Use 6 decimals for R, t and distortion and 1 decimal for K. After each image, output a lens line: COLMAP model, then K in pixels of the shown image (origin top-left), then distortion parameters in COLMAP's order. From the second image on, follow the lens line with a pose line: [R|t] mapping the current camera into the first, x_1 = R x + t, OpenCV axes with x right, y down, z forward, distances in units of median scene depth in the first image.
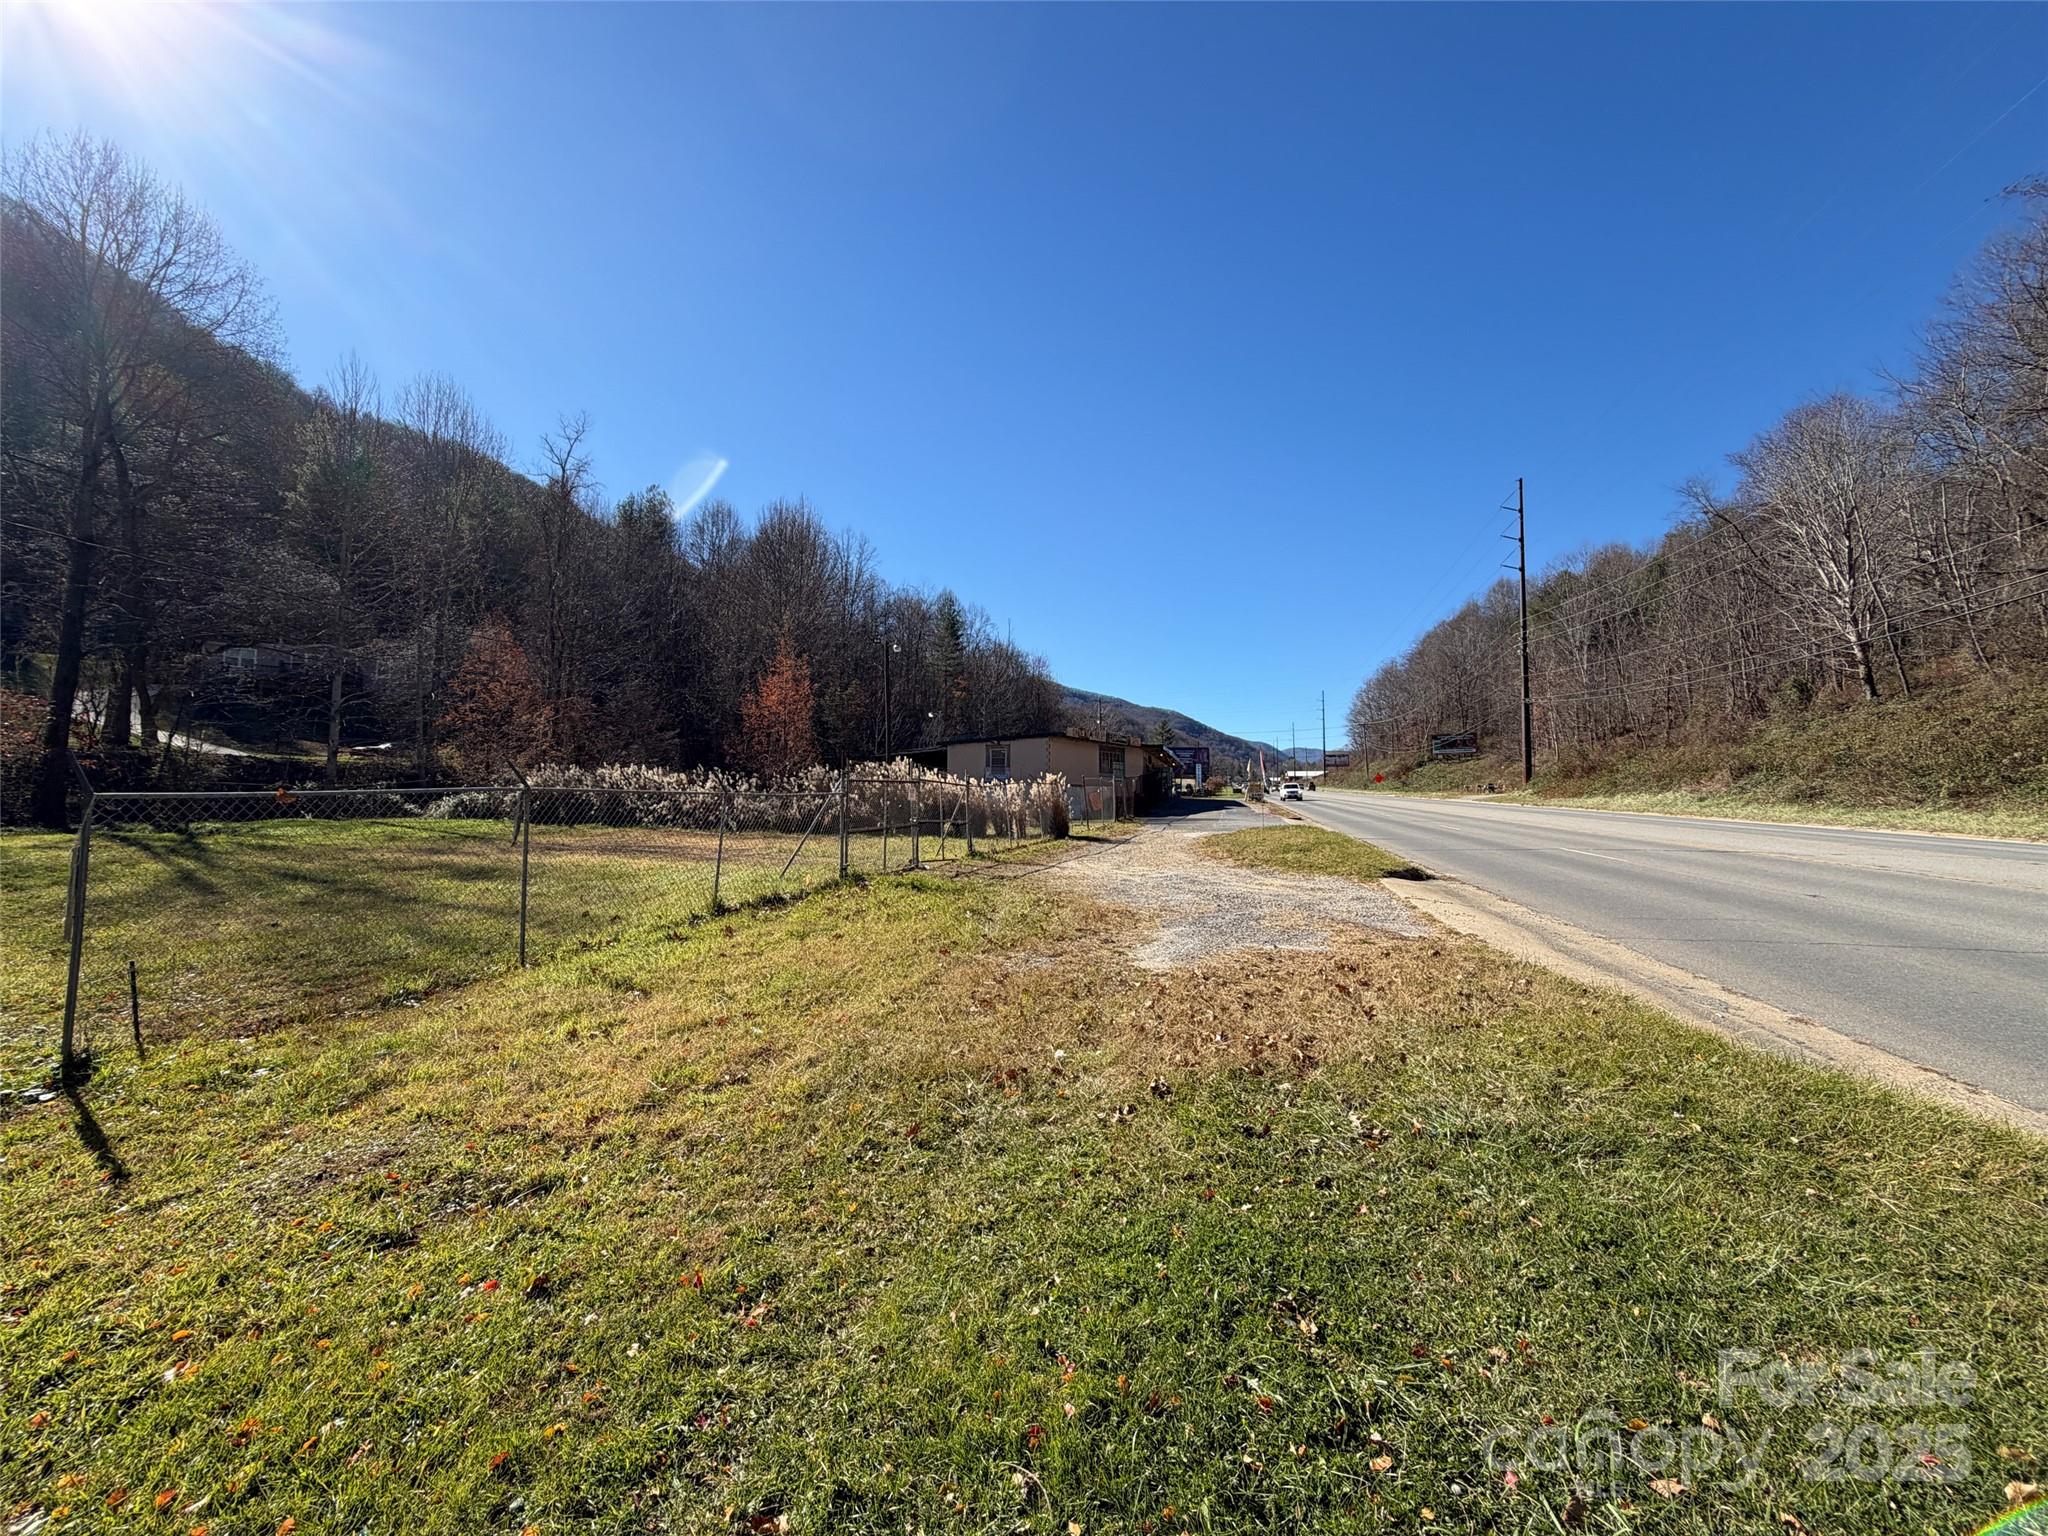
lens RADIAL K [[812.4, 0, 1019.0], [0, 812.4, 760.9], [0, 0, 1]] dist [0.001465, -0.000023]
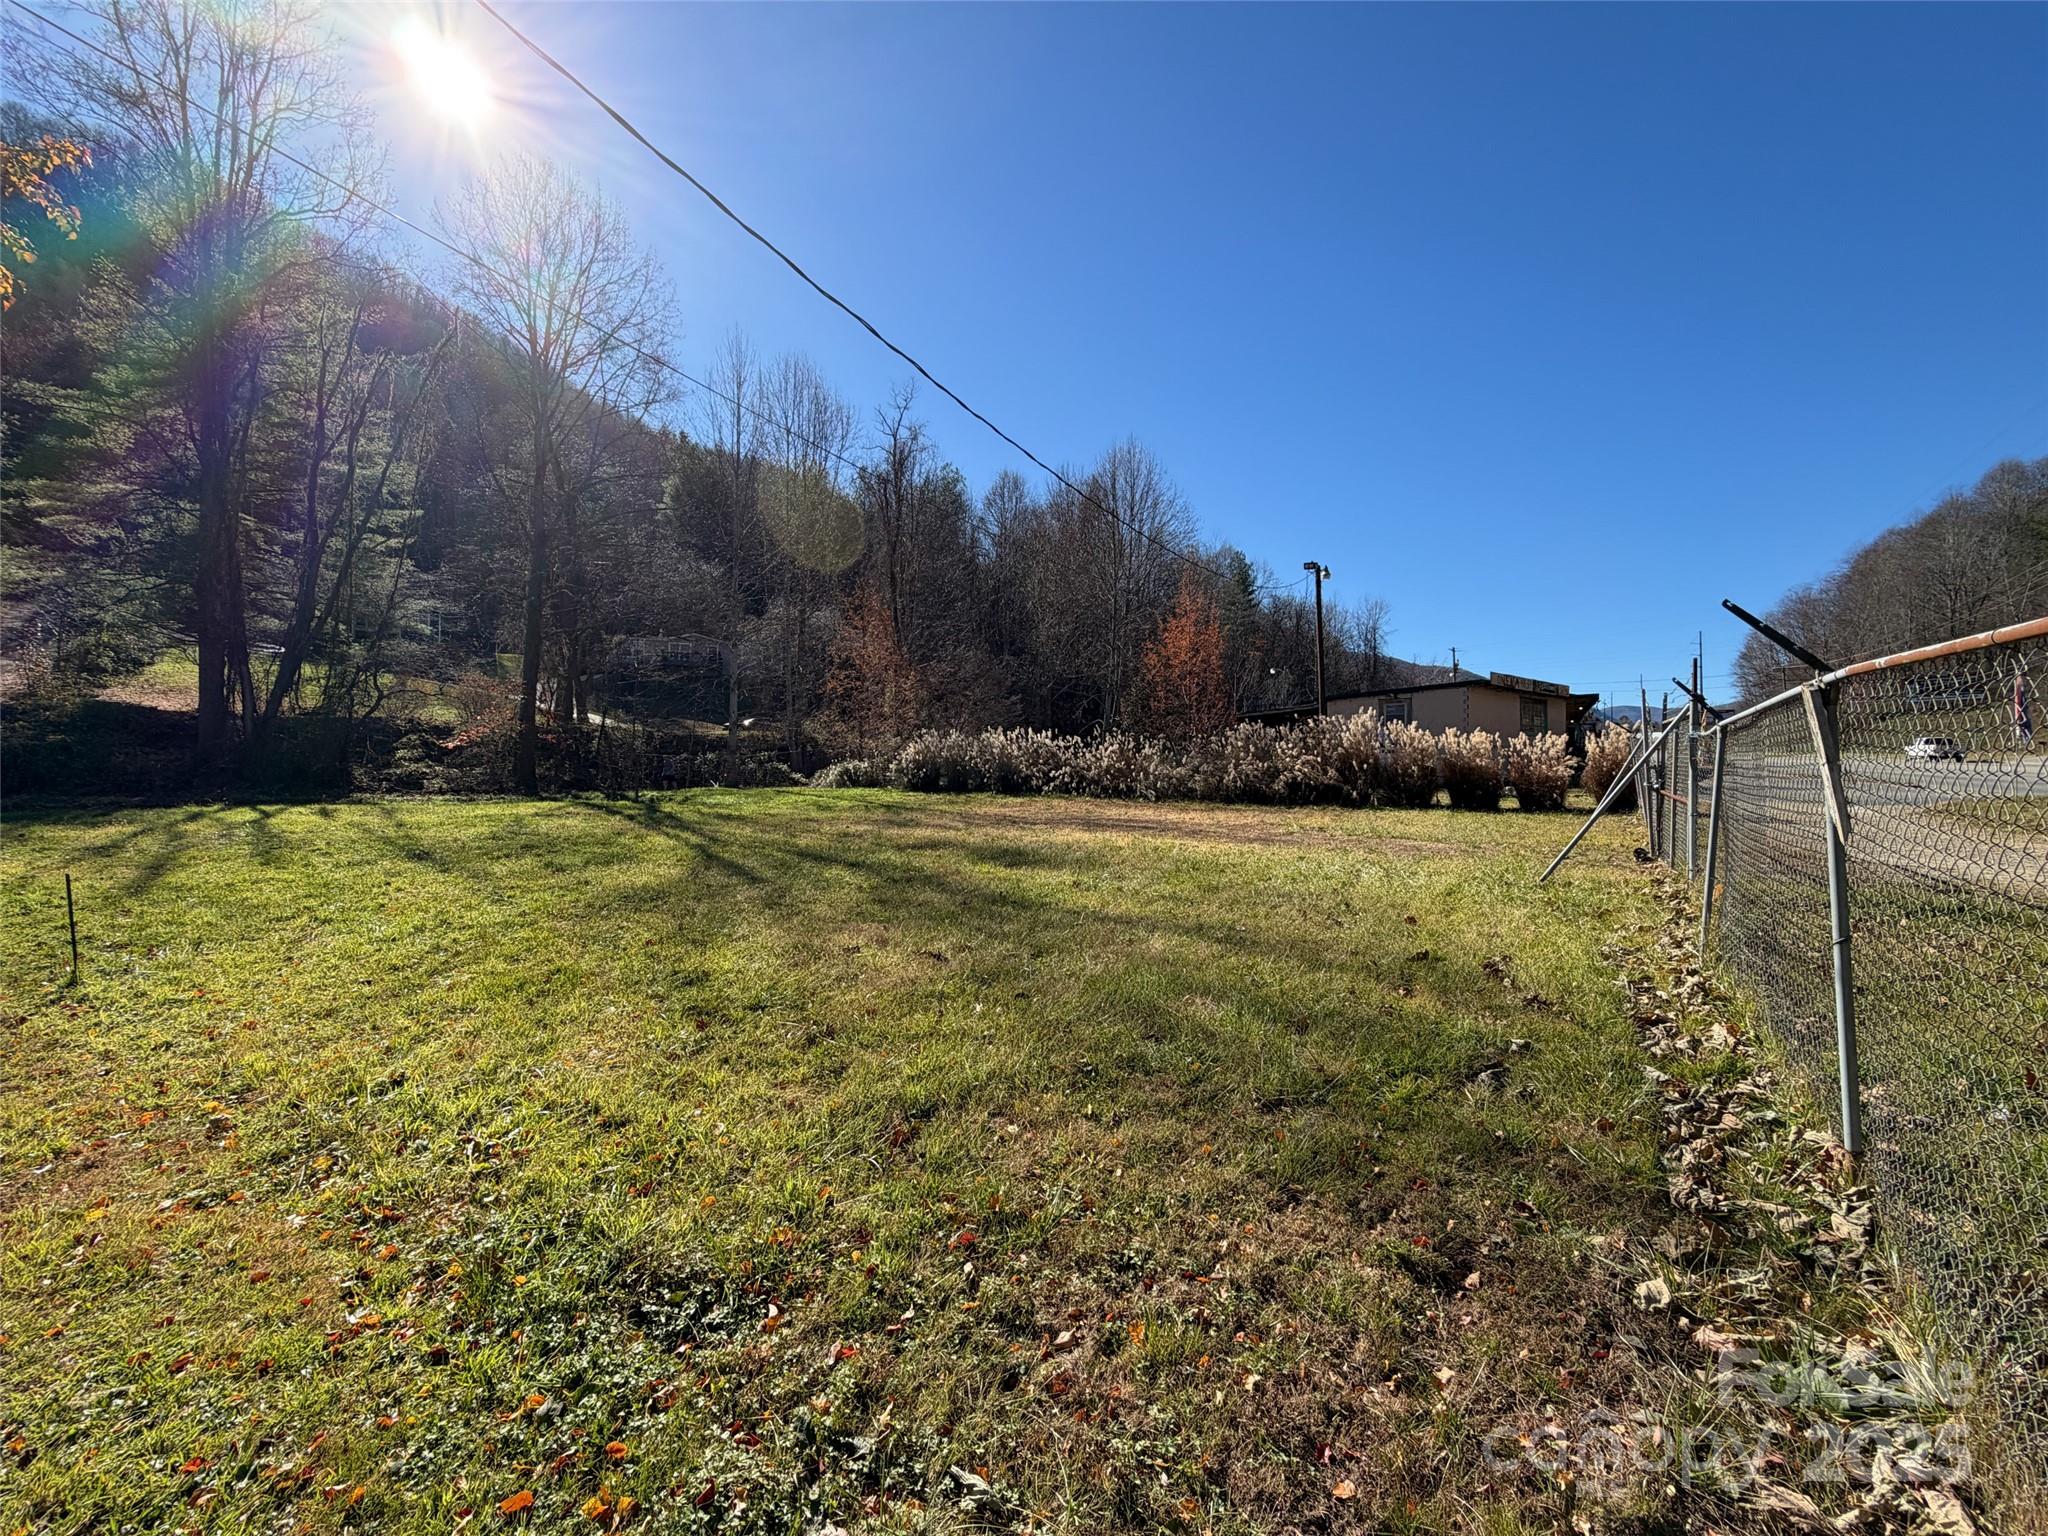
lens RADIAL K [[812.4, 0, 1017.0], [0, 812.4, 768.0], [0, 0, 1]] dist [0.001465, -0.000023]
pose [[0.952315, -0.008024, -0.305012, -0.179417], [0.021485, 0.998936, 0.040804, 0.010988], [0.304361, -0.045411, 0.951474, 0.123095]]
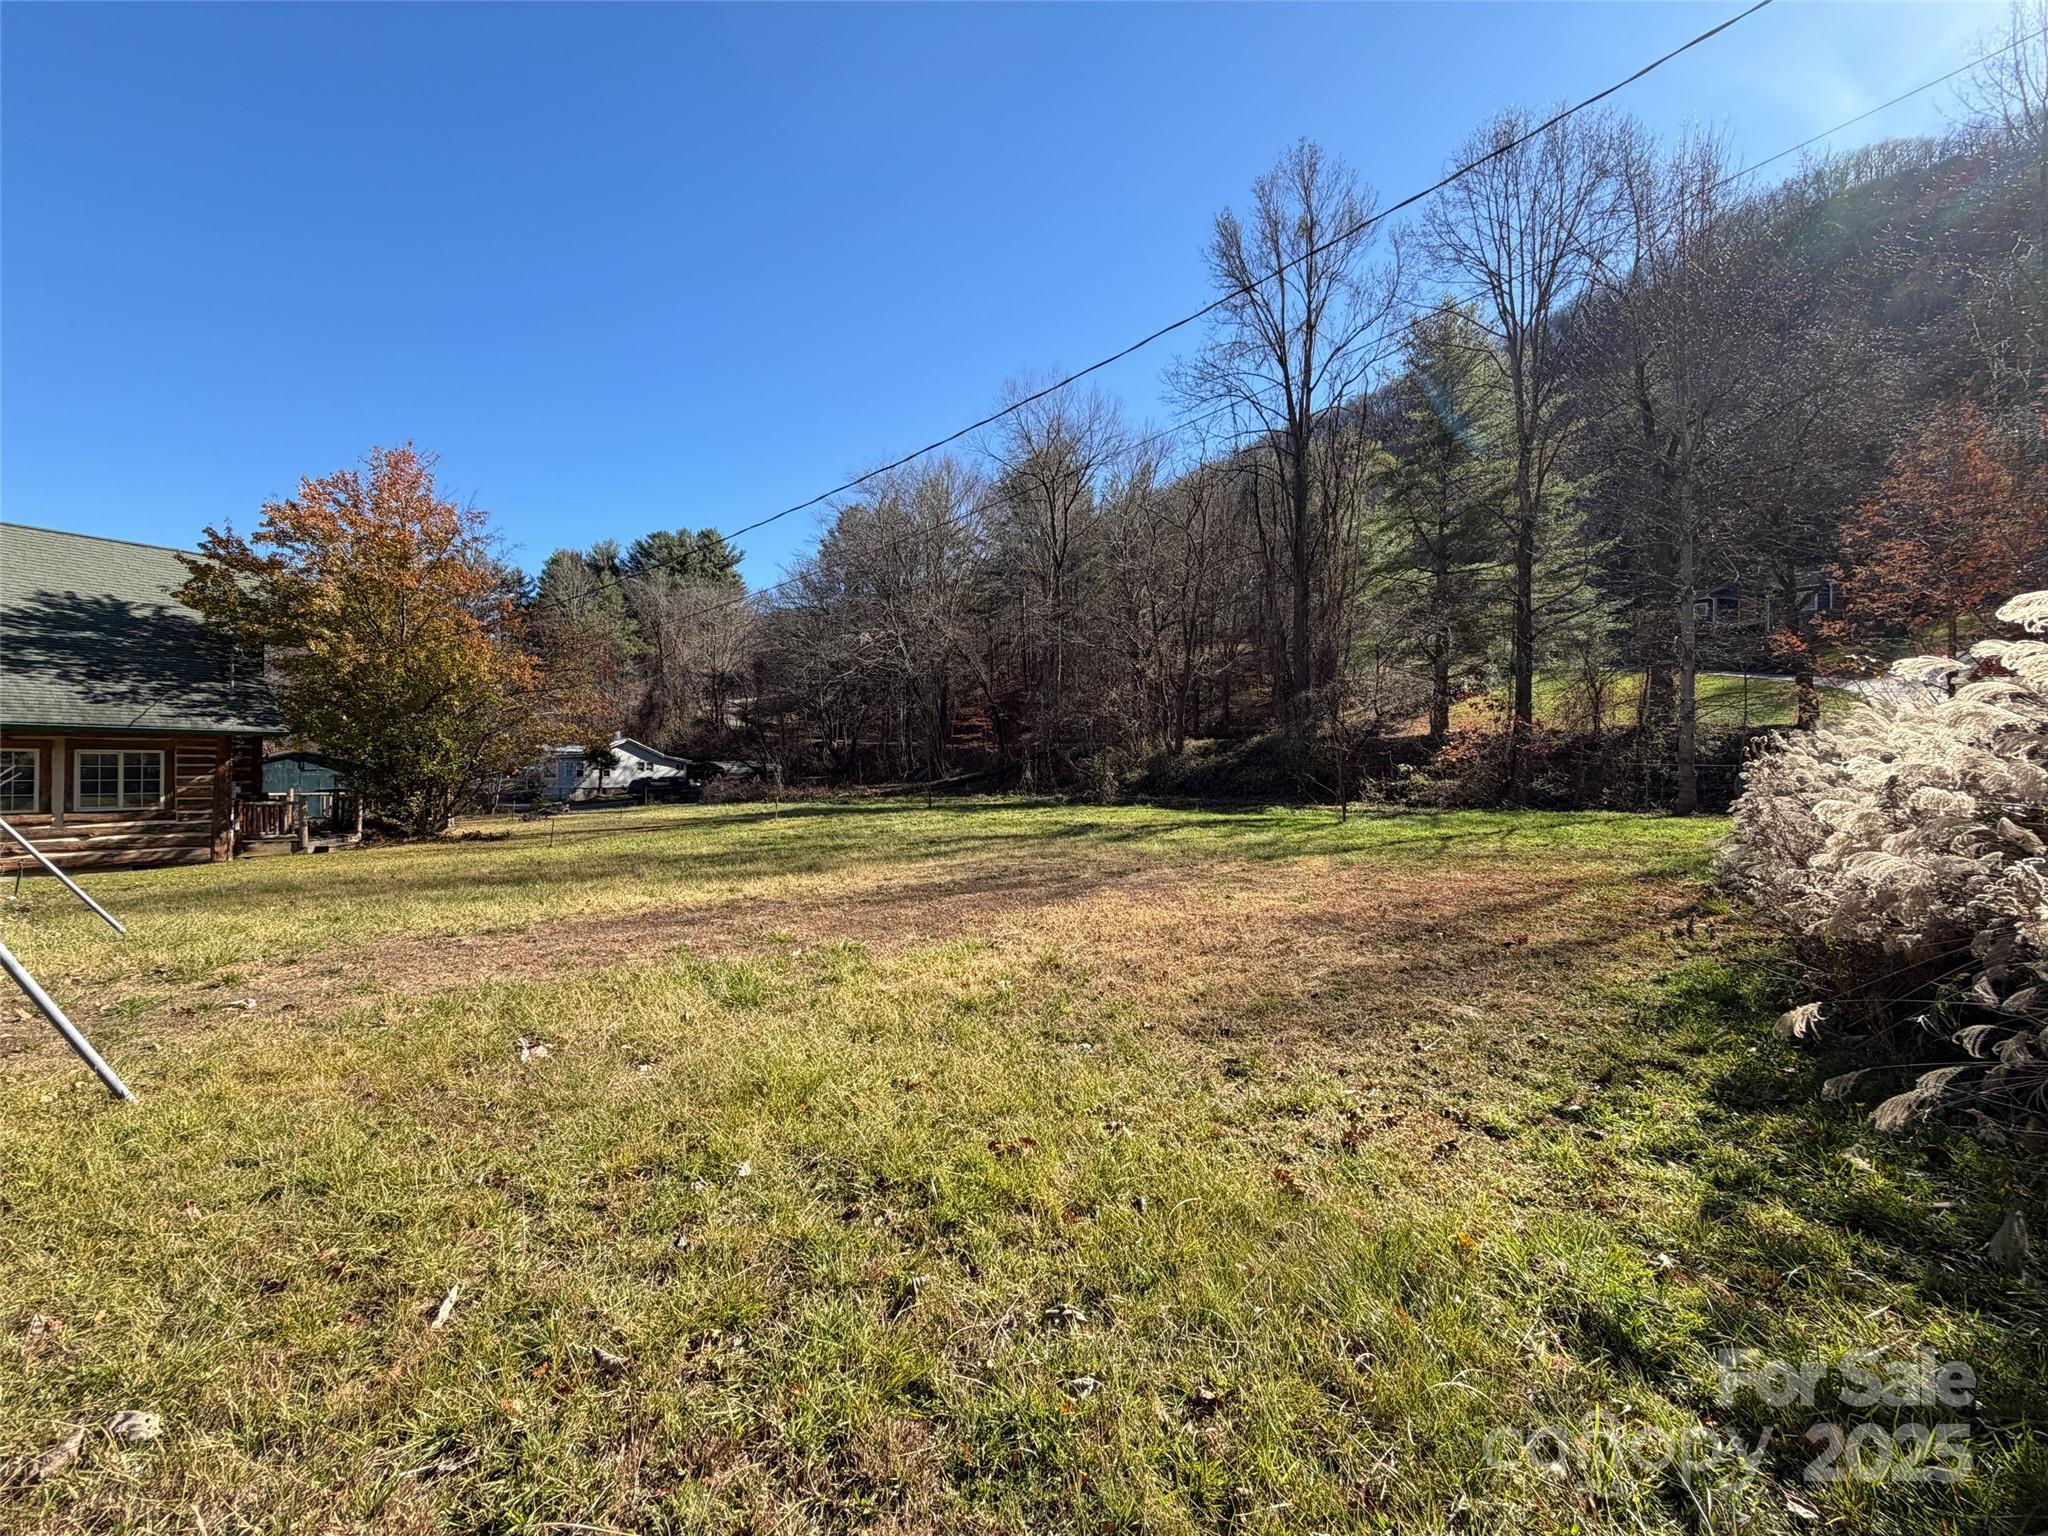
lens RADIAL K [[812.4, 0, 1016.5], [0, 812.4, 763.8], [0, 0, 1]] dist [0.001465, -0.000023]
pose [[-0.390872, -0.014056, -0.920338, 0.002621], [0.040886, 0.998631, -0.032616, 0.025388], [0.919537, -0.050378, -0.389762, 0.695966]]
